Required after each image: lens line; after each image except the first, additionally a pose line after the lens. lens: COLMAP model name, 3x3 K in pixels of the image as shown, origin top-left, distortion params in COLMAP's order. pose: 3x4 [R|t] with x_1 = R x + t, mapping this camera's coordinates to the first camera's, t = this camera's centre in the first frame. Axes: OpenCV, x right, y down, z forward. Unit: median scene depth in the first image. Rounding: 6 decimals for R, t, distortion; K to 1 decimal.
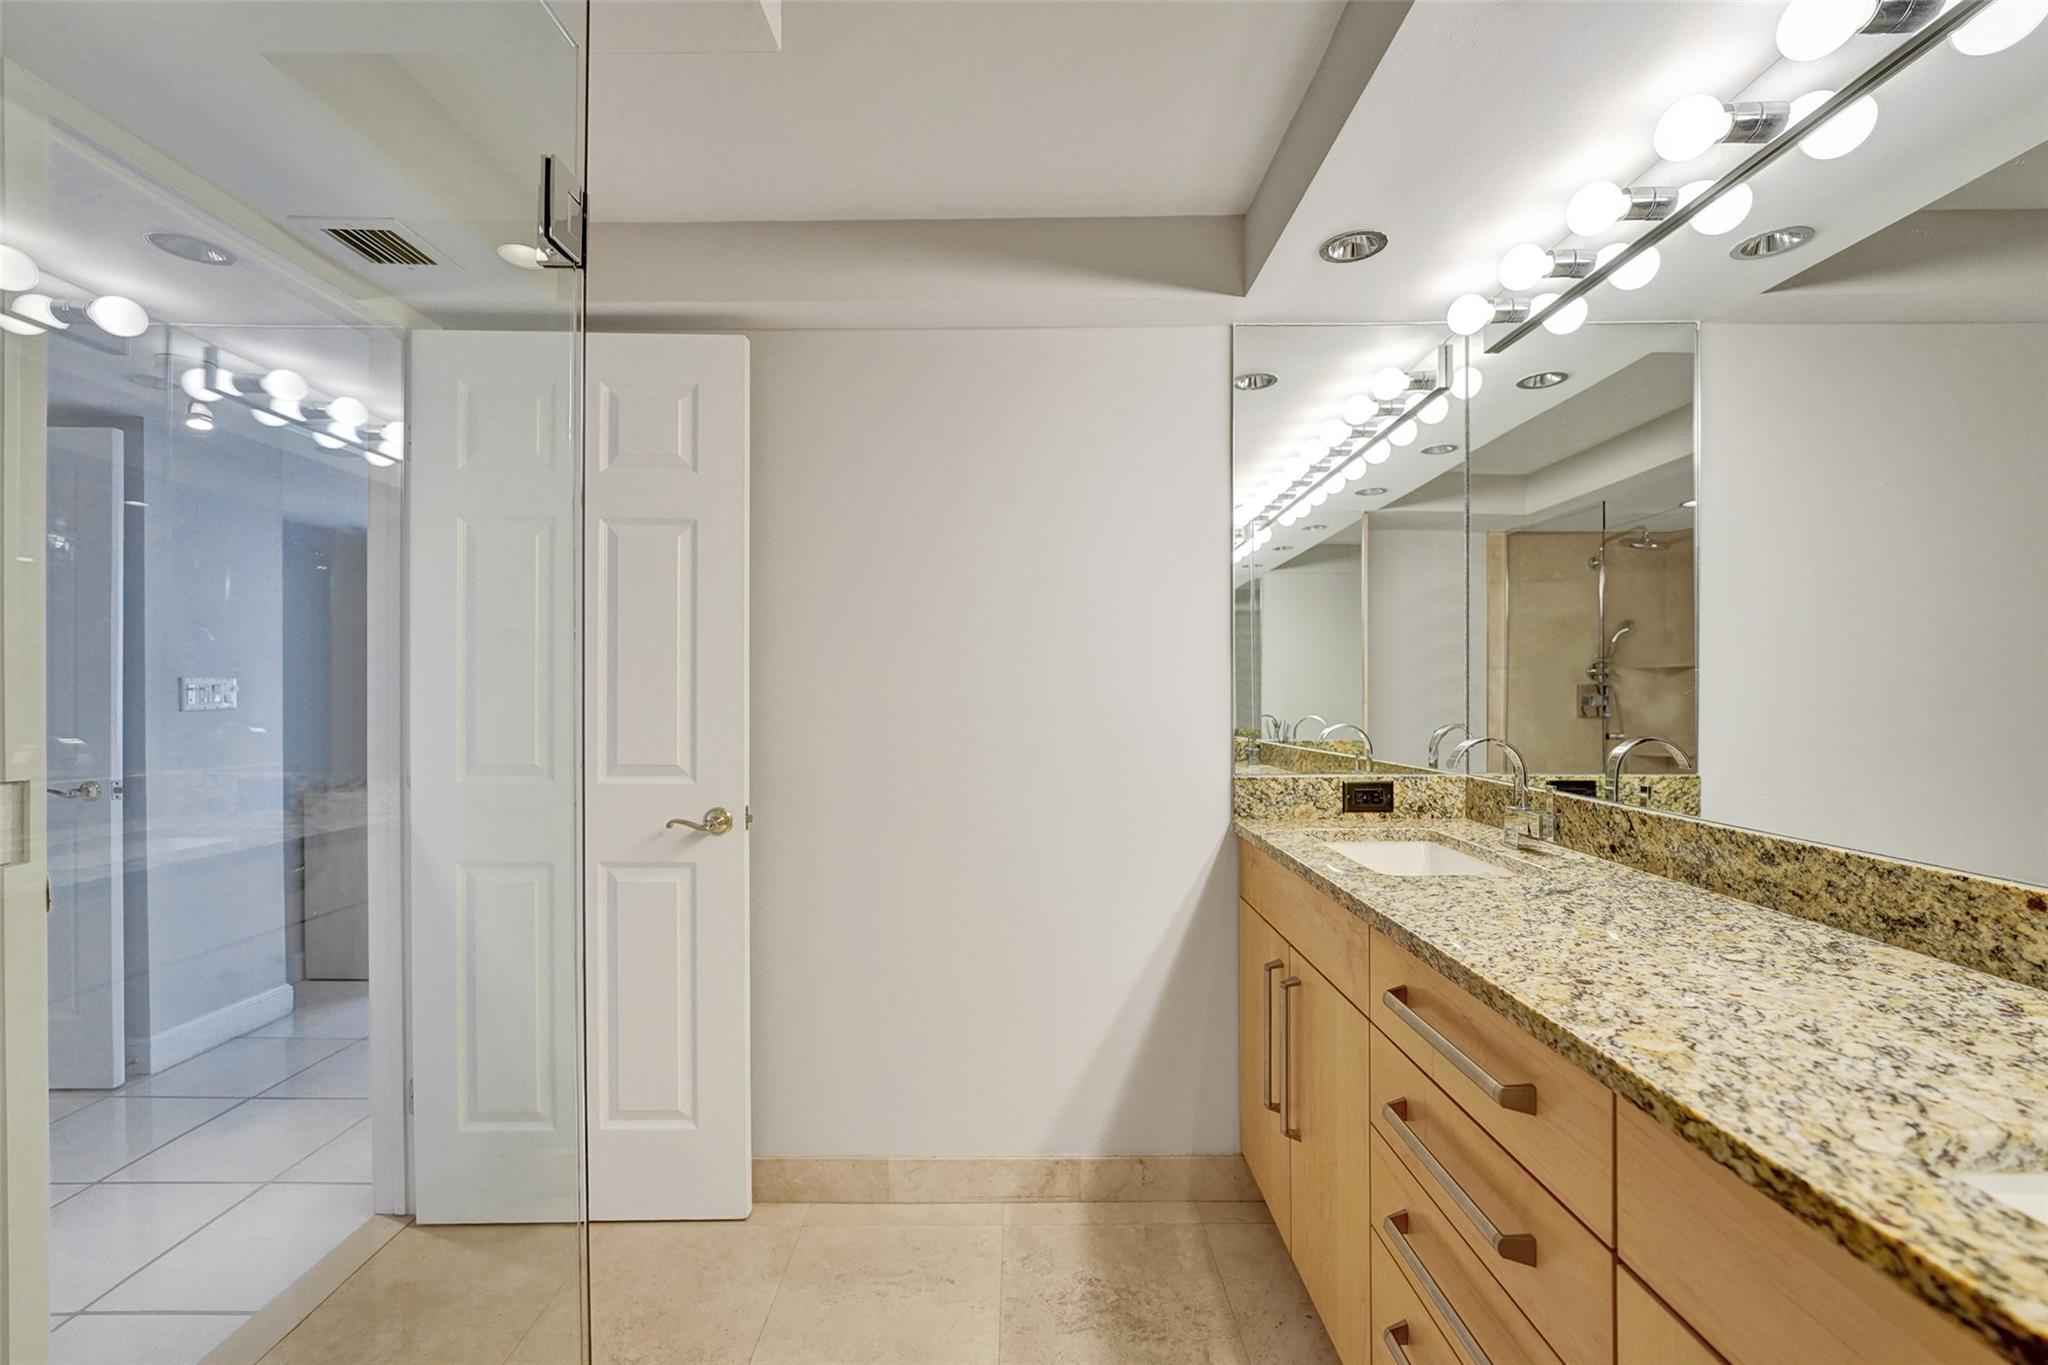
lens RADIAL K [[845.6, 0, 1005.0], [0, 845.6, 699.6], [0, 0, 1]] dist [-0.001207, -0.000059]
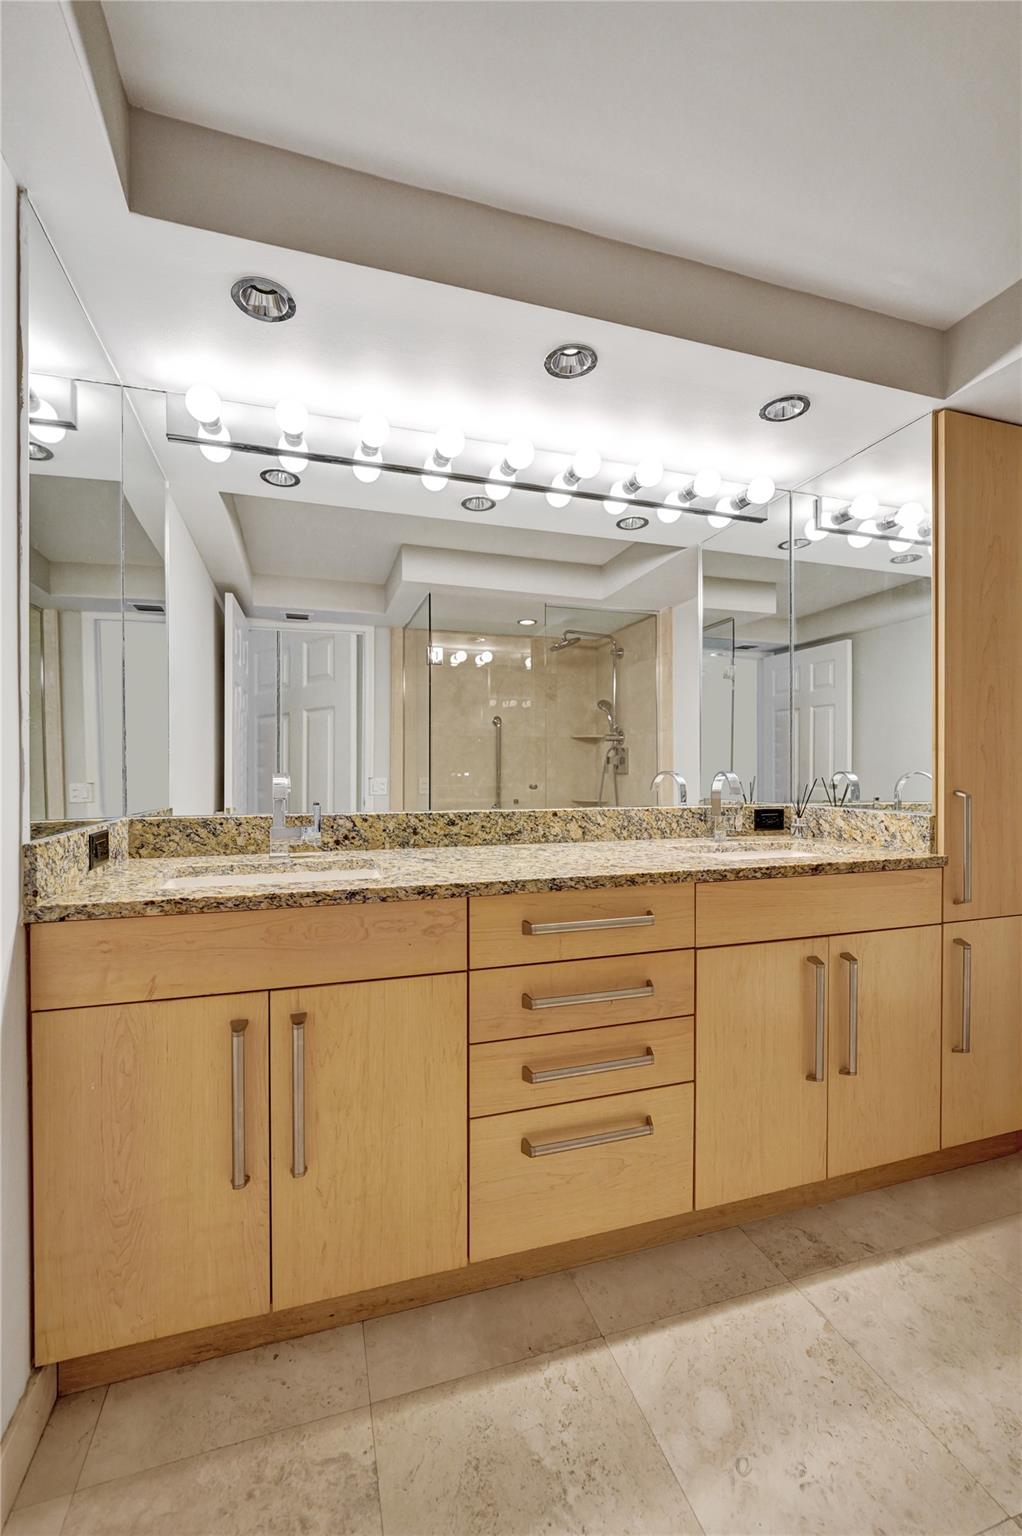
lens RADIAL K [[634.2, 0, 508.6], [0, 634.2, 778.5], [0, 0, 1]] dist [-0.001207, -0.000059]
pose [[-0.317291, -0.010799, 0.948267, -0.559252], [0.012698, 0.999797, 0.015634, 0.054766], [-0.948243, 0.017001, -0.317089, 1.266665]]
